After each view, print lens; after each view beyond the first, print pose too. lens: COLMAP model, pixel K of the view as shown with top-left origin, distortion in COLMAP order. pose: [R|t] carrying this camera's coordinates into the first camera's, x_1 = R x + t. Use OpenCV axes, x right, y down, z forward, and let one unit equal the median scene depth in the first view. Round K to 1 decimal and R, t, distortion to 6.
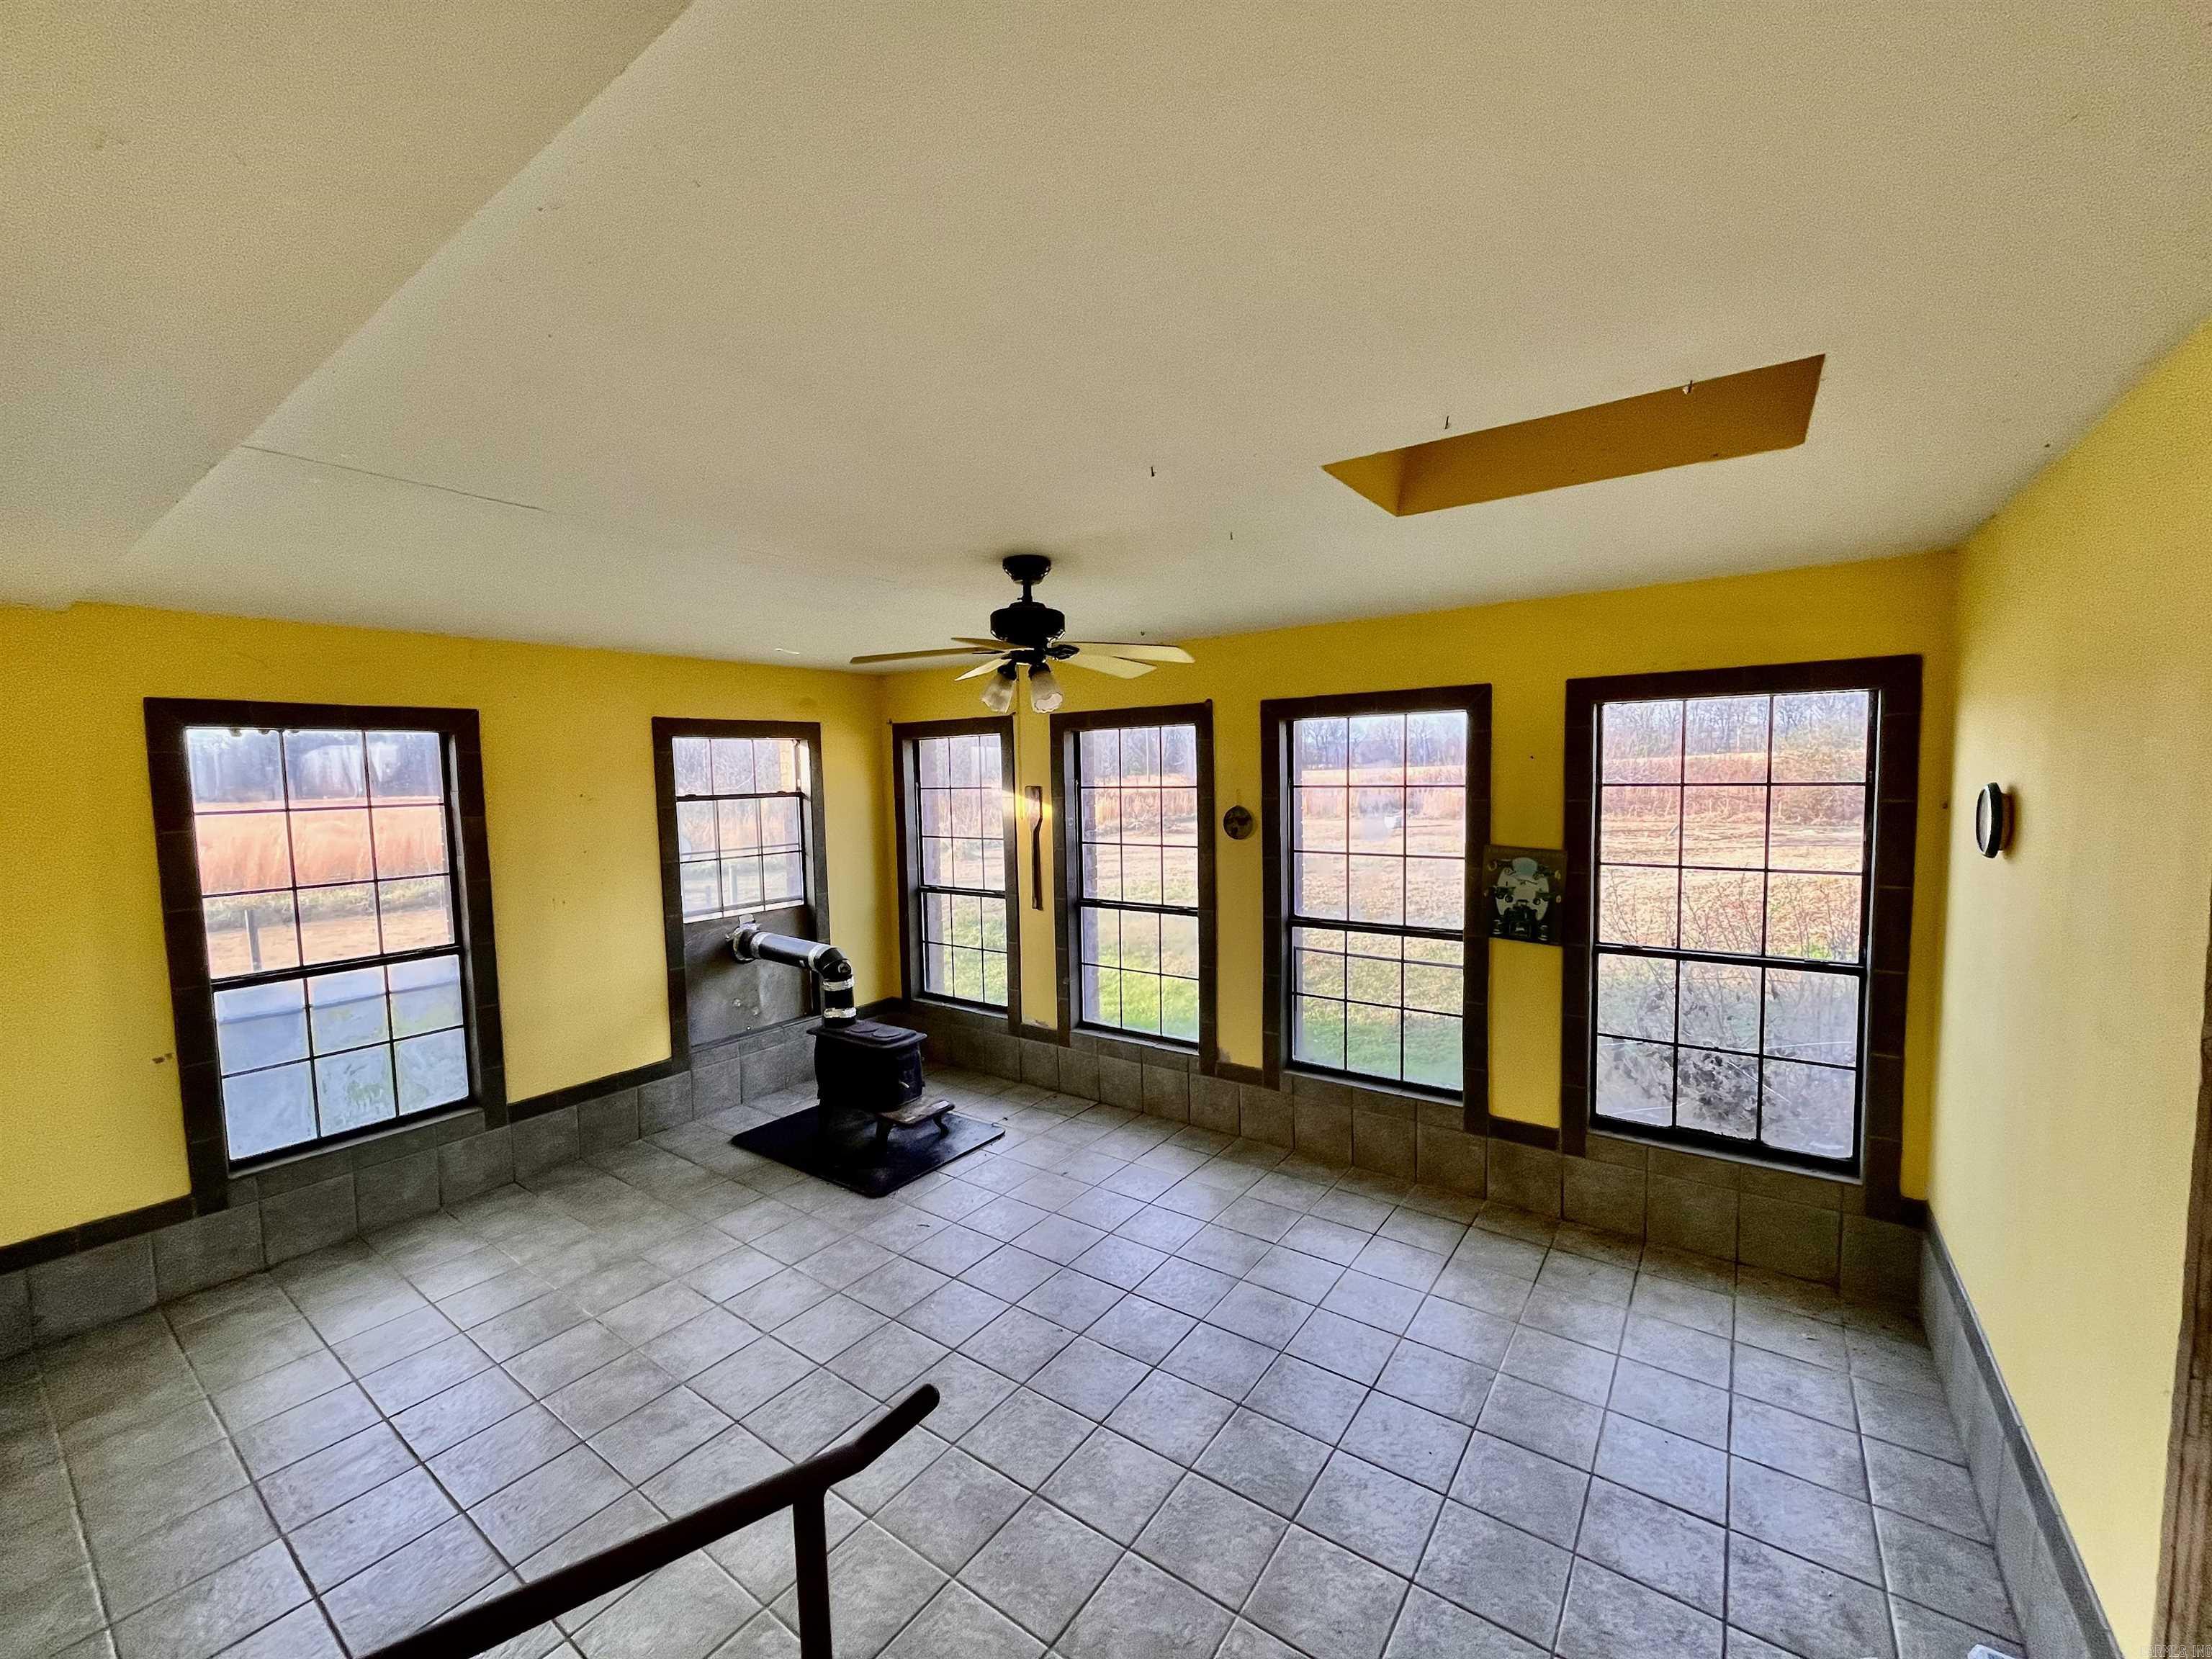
lens RADIAL K [[891.6, 0, 1102.0], [0, 891.6, 832.7], [0, 0, 1]] dist [0.005854, -0.001915]
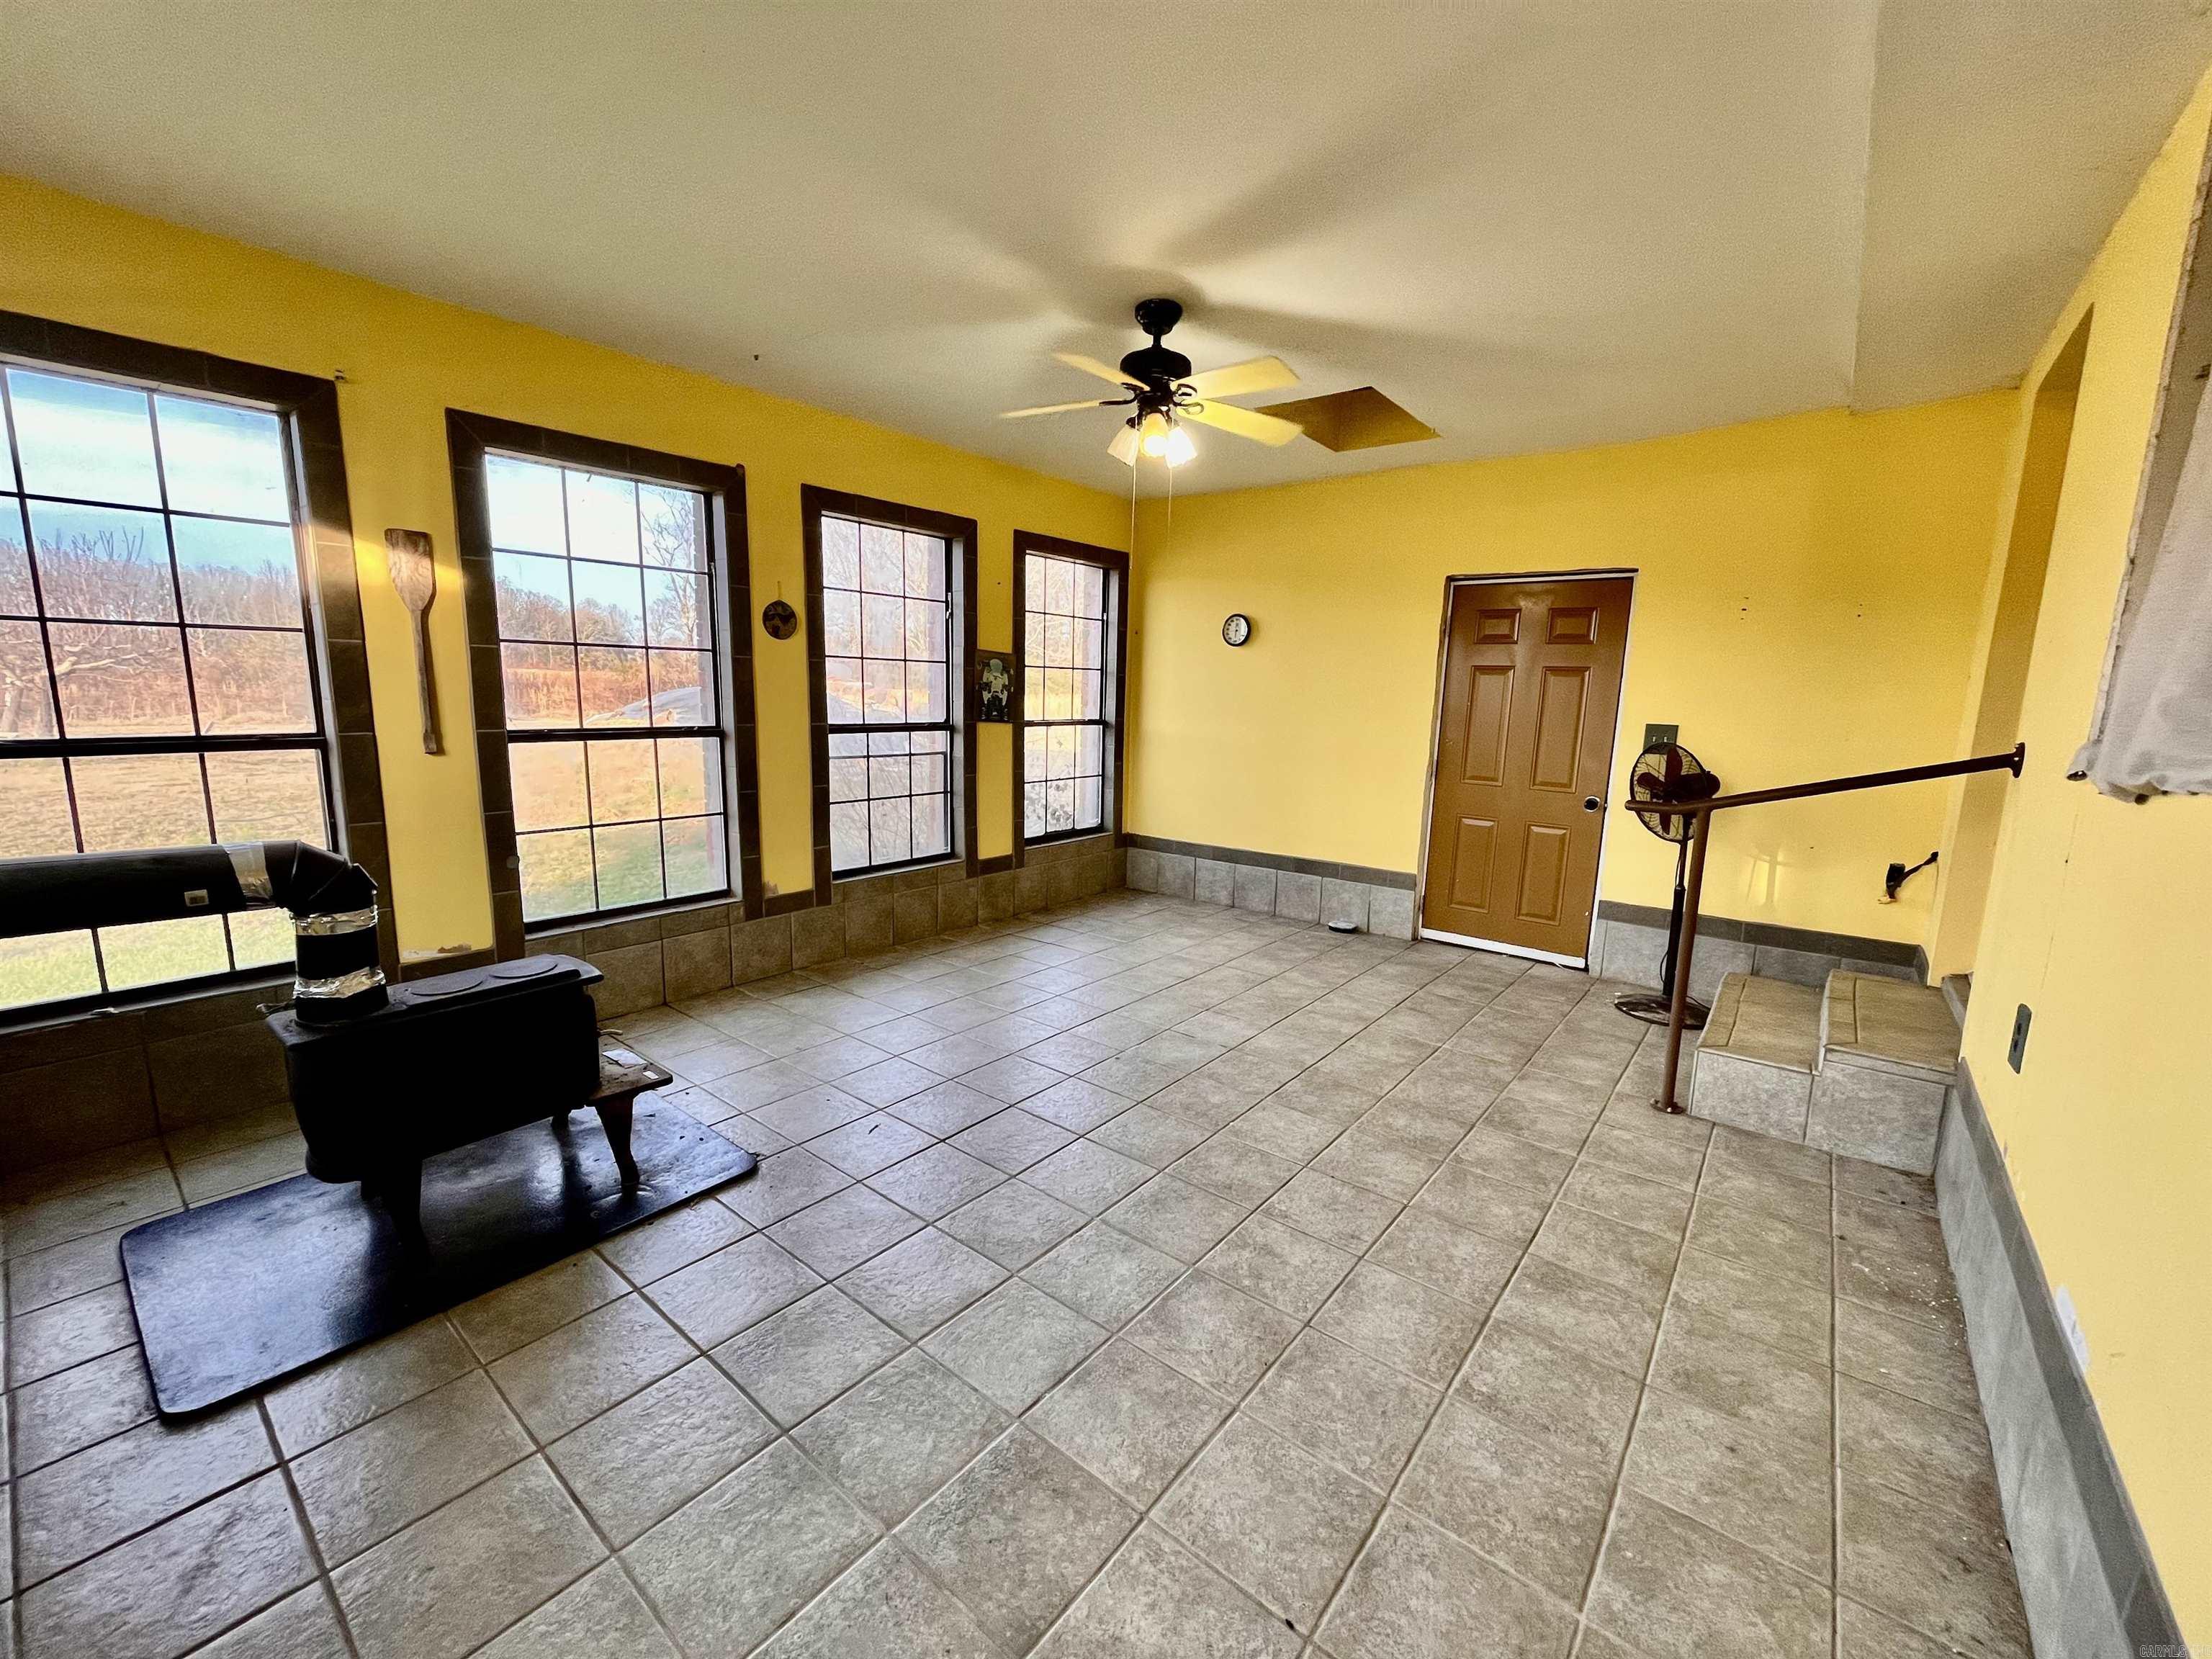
lens RADIAL K [[891.6, 0, 1102.3], [0, 891.6, 834.8], [0, 0, 1]] dist [0.005854, -0.001915]
pose [[0.057599, -0.145762, 0.987642, -0.814005], [0.043230, 0.988720, 0.143400, 0.095388], [-0.997403, 0.034436, 0.063251, 0.703411]]
